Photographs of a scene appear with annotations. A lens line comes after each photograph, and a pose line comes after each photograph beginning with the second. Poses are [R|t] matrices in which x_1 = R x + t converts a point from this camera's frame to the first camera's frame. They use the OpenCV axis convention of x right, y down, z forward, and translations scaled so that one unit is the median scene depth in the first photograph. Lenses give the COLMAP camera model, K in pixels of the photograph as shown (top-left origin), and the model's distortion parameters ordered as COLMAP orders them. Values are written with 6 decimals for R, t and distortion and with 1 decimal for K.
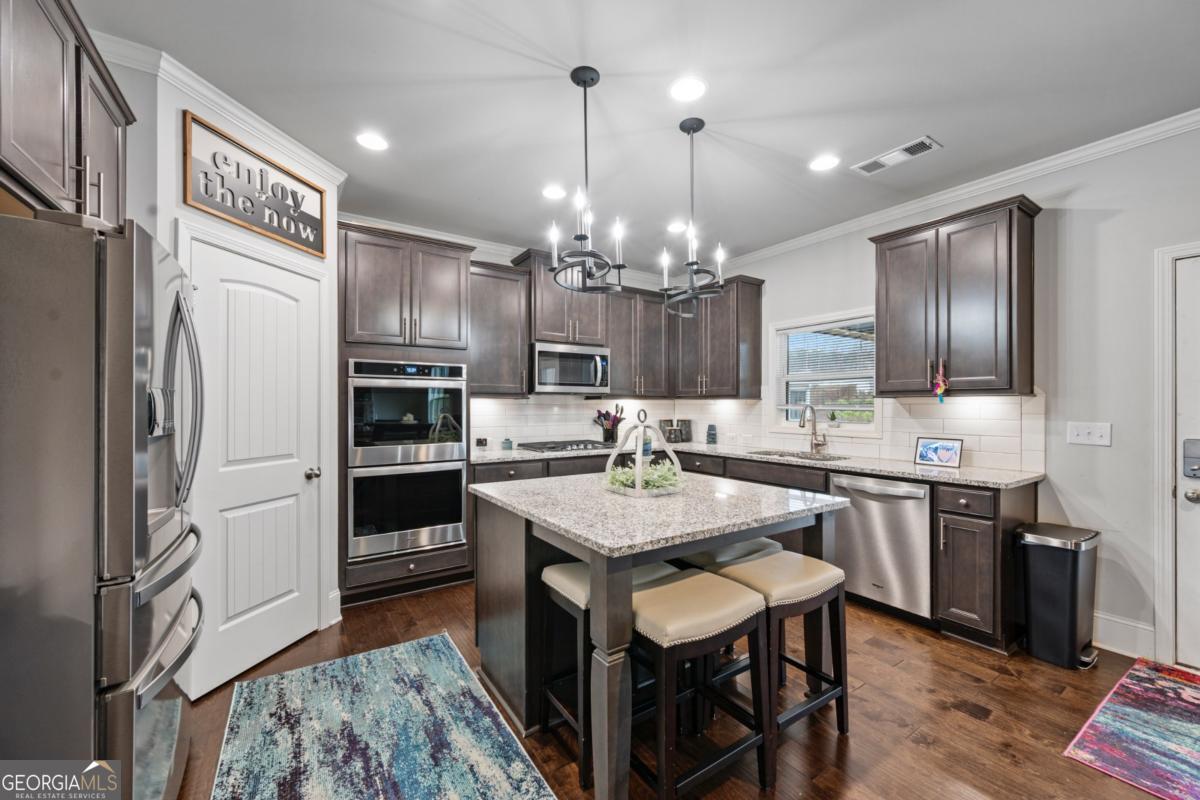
lens RADIAL K [[472.8, 0, 597.6], [0, 472.8, 405.4], [0, 0, 1]] dist [-0.009599, -0.000632]
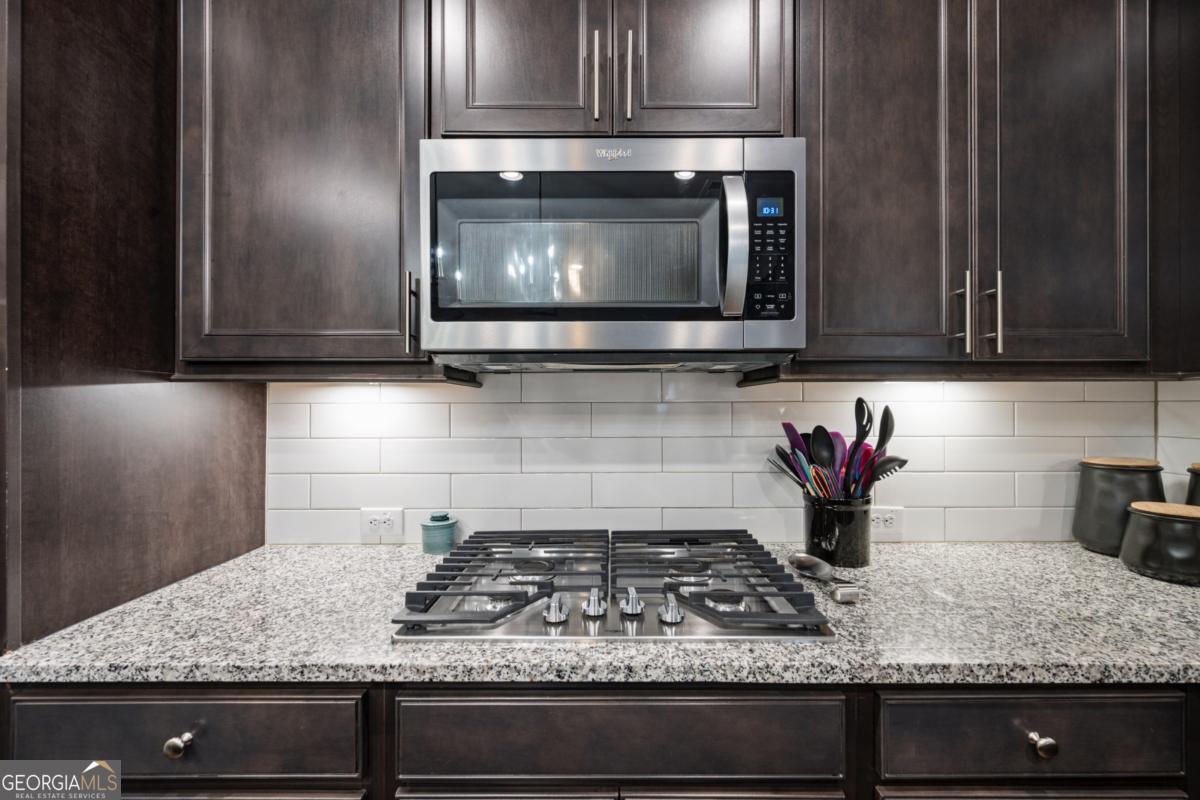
lens RADIAL K [[472.8, 0, 606.8], [0, 472.8, 402.8], [0, 0, 1]] dist [-0.009599, -0.000632]
pose [[0.836005, 0.003159, -0.548712, 0.063175], [0.001152, 0.999971, 0.007512, -0.003768], [0.548720, -0.006912, 0.835978, 0.725828]]
